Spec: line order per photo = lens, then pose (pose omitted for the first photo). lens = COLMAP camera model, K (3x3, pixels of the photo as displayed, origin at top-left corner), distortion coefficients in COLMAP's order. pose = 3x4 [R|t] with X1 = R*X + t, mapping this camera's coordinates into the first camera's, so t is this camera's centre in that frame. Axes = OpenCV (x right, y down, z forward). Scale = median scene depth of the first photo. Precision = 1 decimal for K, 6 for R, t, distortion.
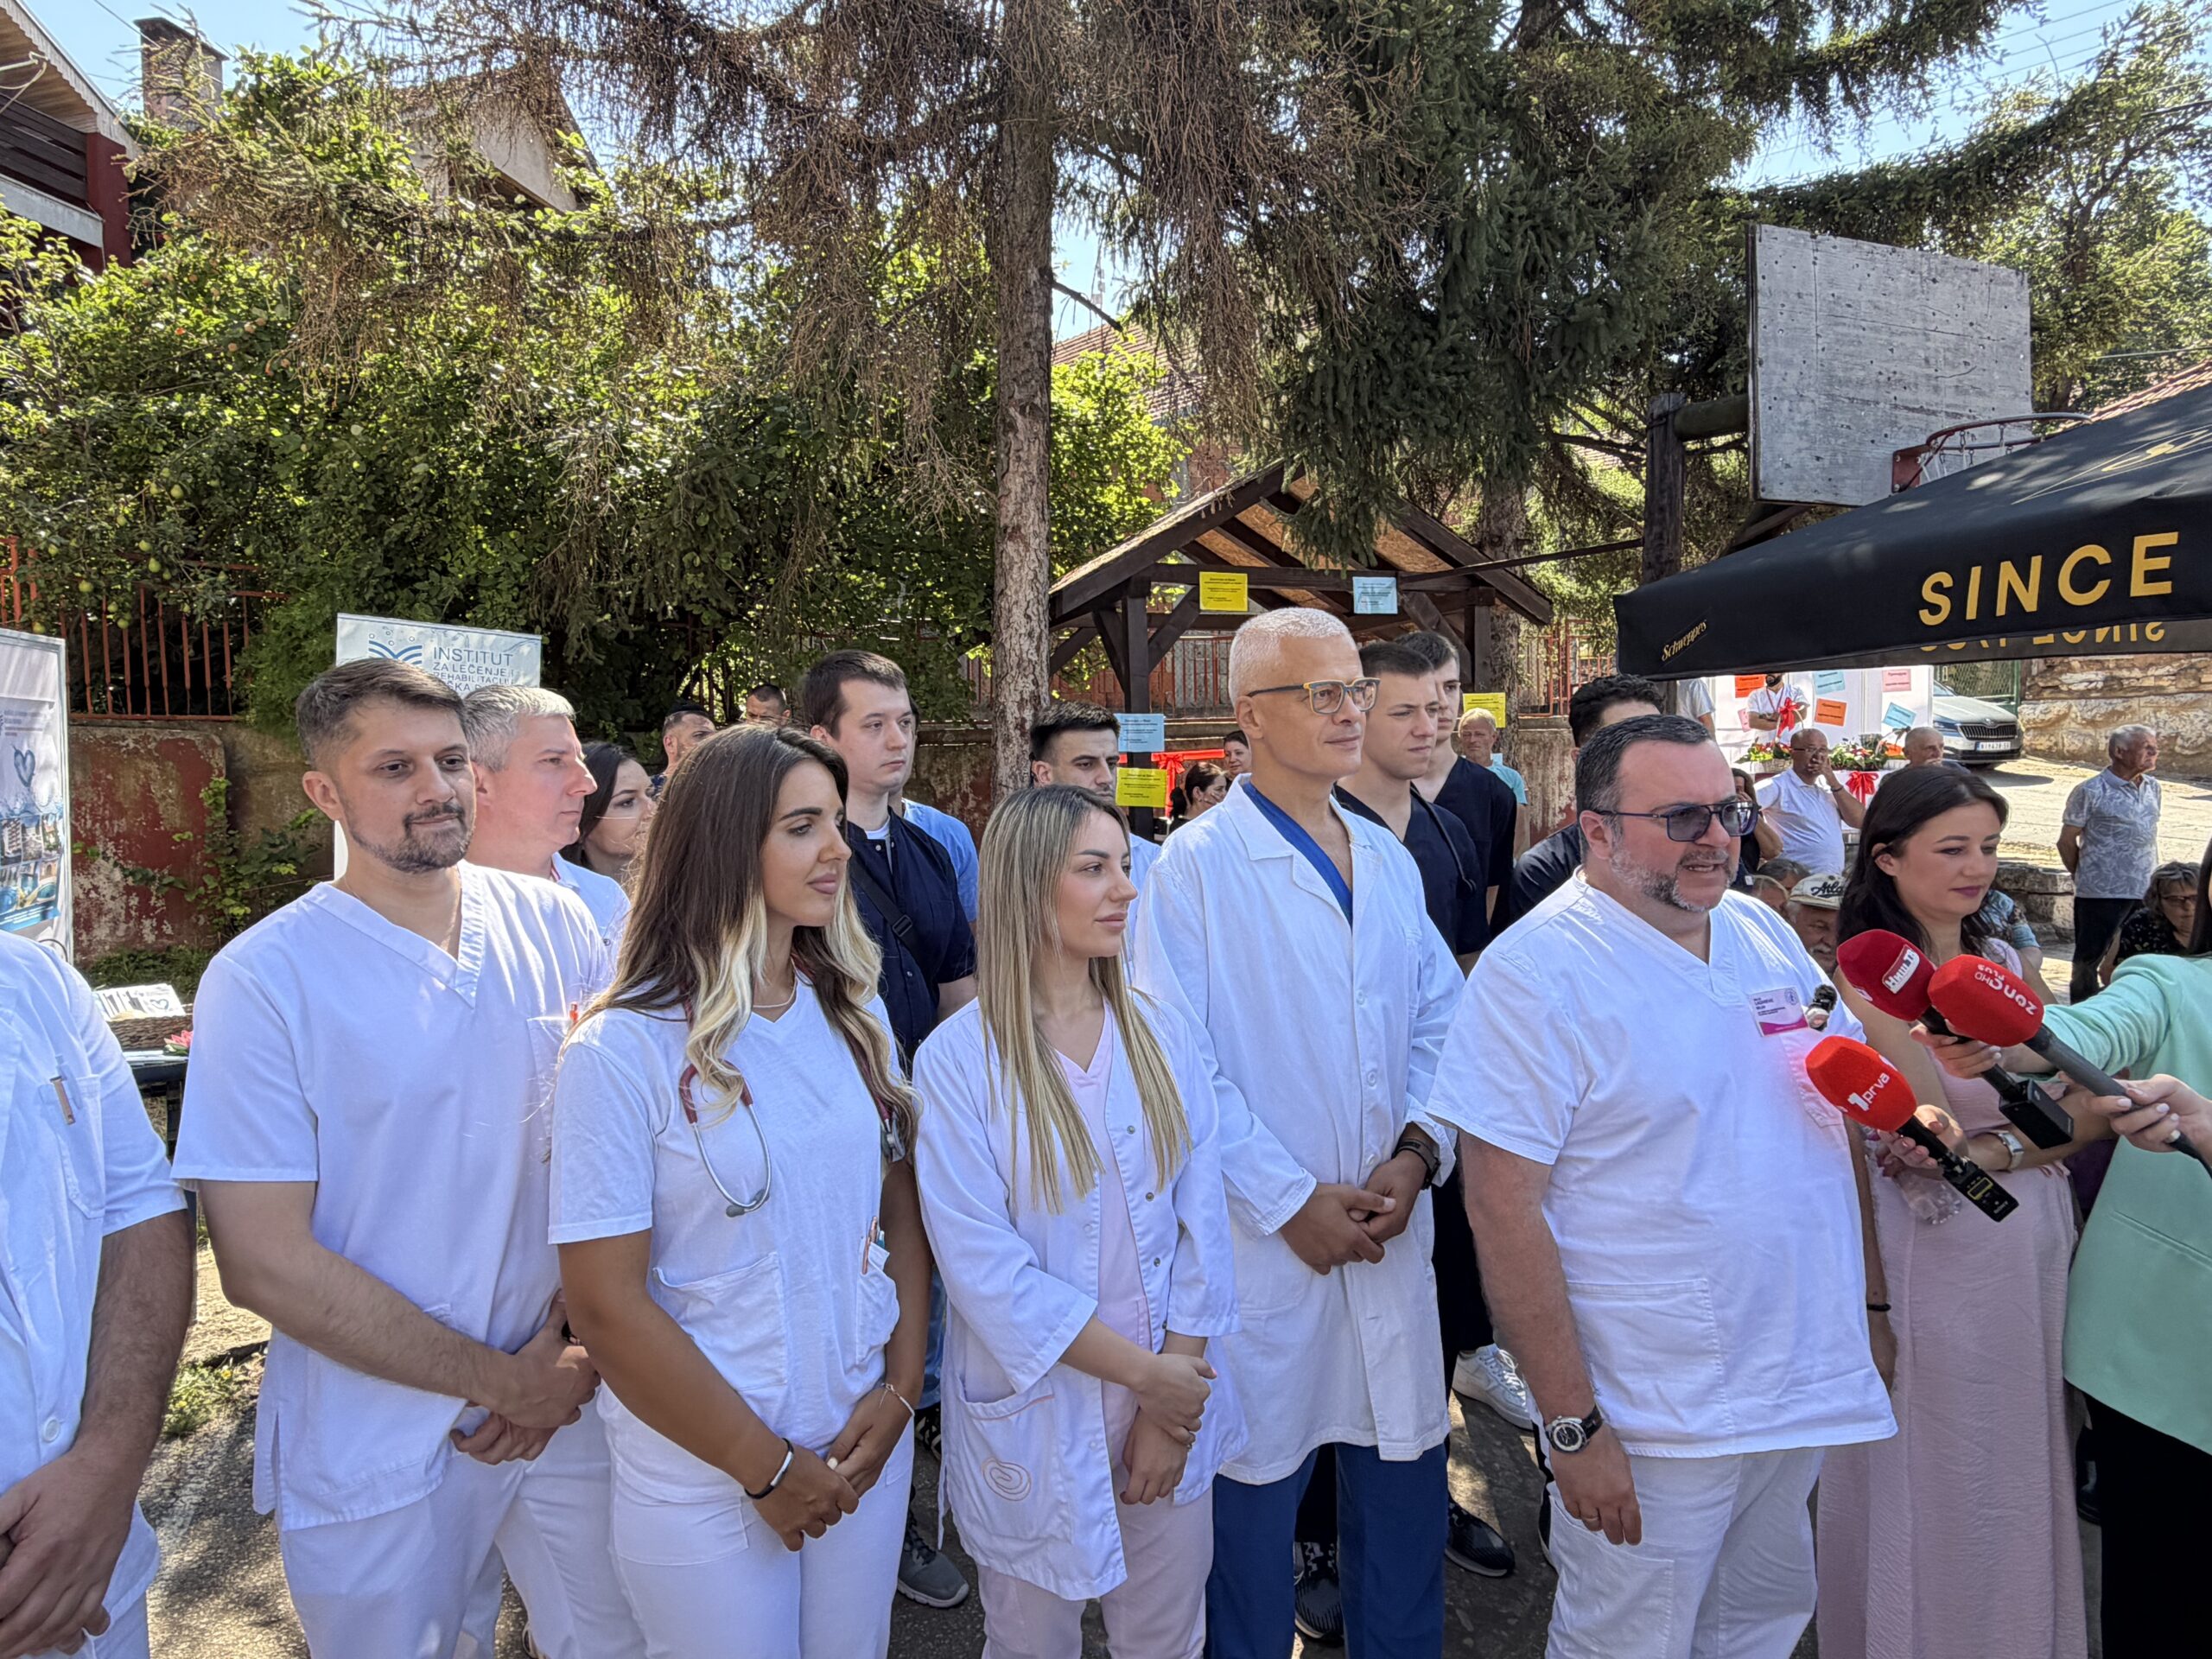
lens RADIAL K [[1317.8, 0, 1108.2], [0, 1317.8, 814.9], [0, 0, 1]] dist [0.001829, 0.000015]
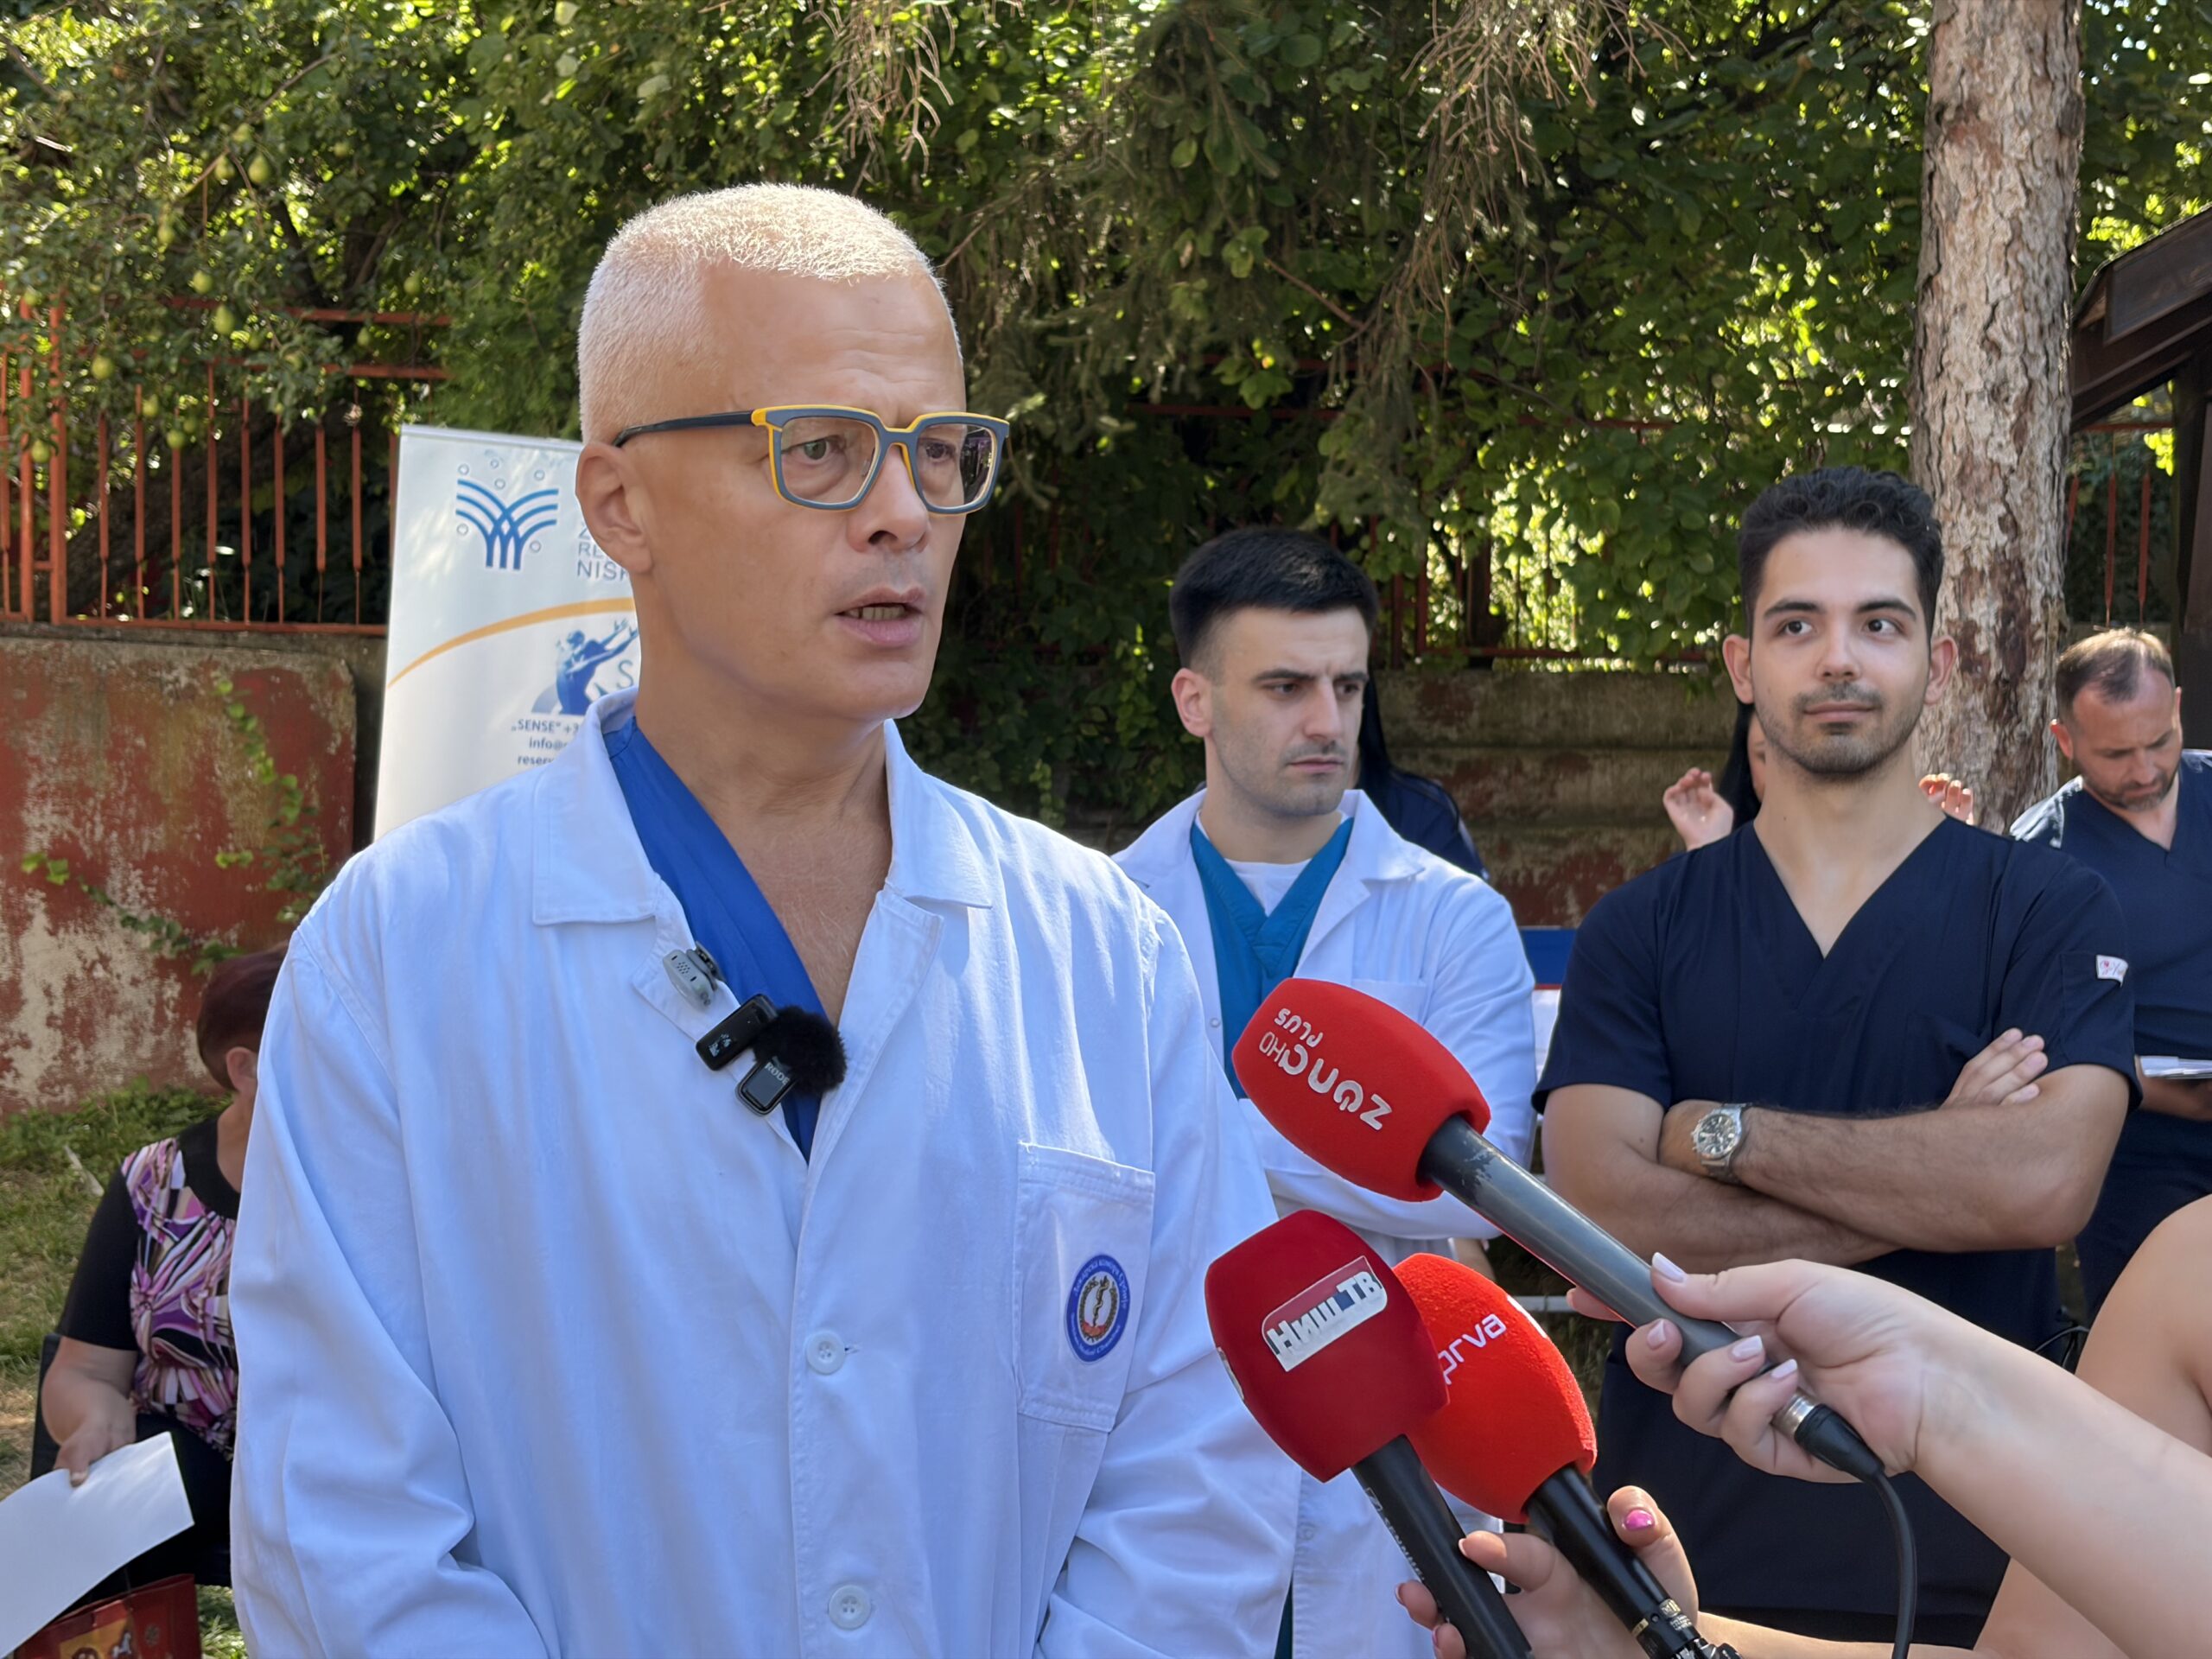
lens RADIAL K [[3287.2, 0, 1105.9], [0, 3287.2, 834.2], [0, 0, 1]] dist [-0.011810, 0.000000]
pose [[0.866189, 0.029587, -0.498841, 0.190751], [-0.039985, 0.999149, -0.010168, 0.004505], [0.498115, 0.028754, 0.866634, 0.093694]]
